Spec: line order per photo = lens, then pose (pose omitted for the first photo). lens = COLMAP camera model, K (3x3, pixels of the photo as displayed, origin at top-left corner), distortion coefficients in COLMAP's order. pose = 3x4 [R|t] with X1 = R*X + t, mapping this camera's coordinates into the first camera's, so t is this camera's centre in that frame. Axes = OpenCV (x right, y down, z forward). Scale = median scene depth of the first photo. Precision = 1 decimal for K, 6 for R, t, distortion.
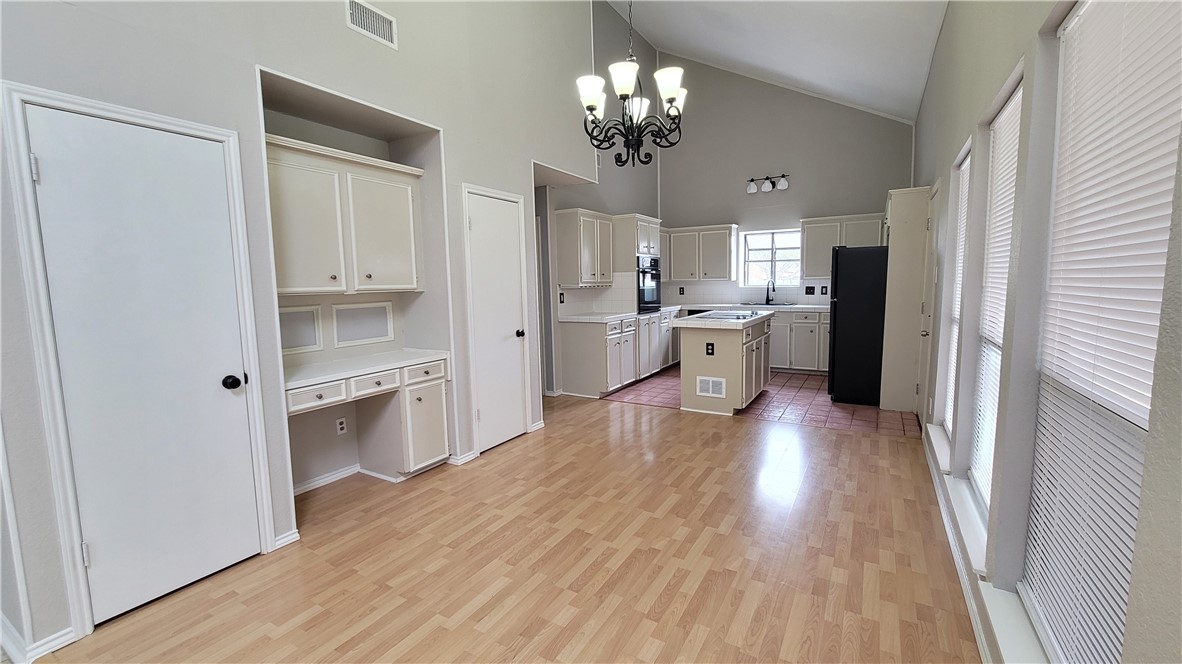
lens RADIAL K [[483.6, 0, 600.5], [0, 483.6, 331.2], [0, 0, 1]] dist [0.016823, -0.000113]
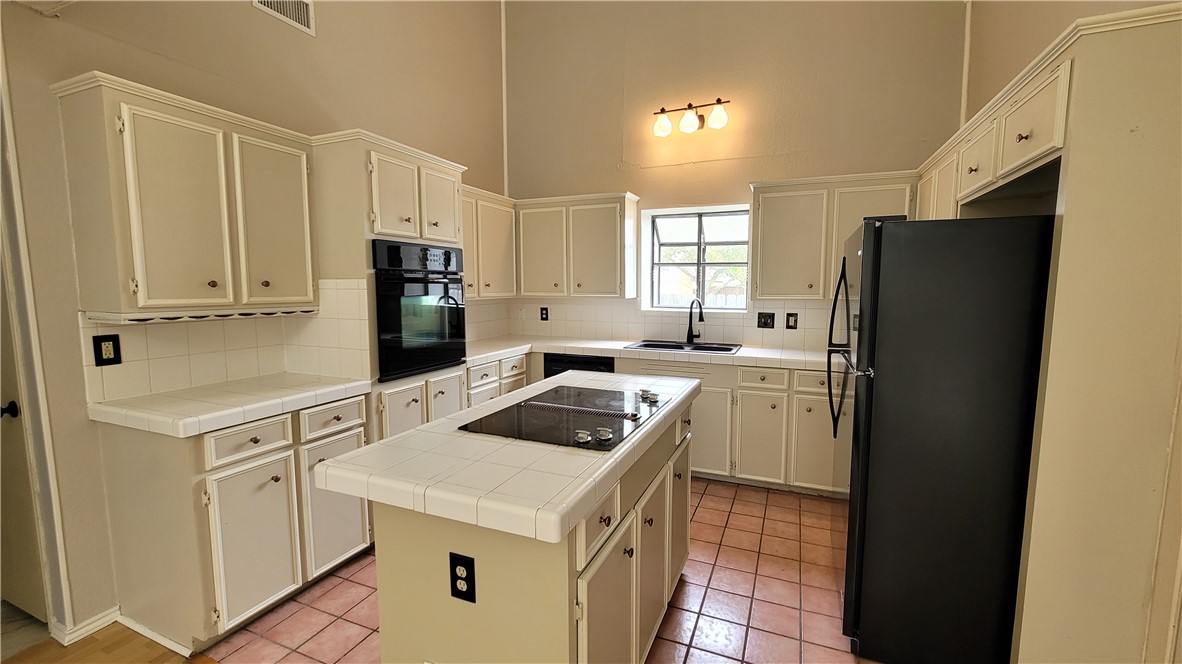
lens RADIAL K [[483.6, 0, 587.0], [0, 483.6, 333.1], [0, 0, 1]] dist [0.016823, -0.000113]
pose [[0.994236, 0.008168, 0.106900, 0.173018], [-0.007199, 0.999929, -0.009449, -0.061432], [-0.106970, 0.008625, 0.994225, 0.476121]]
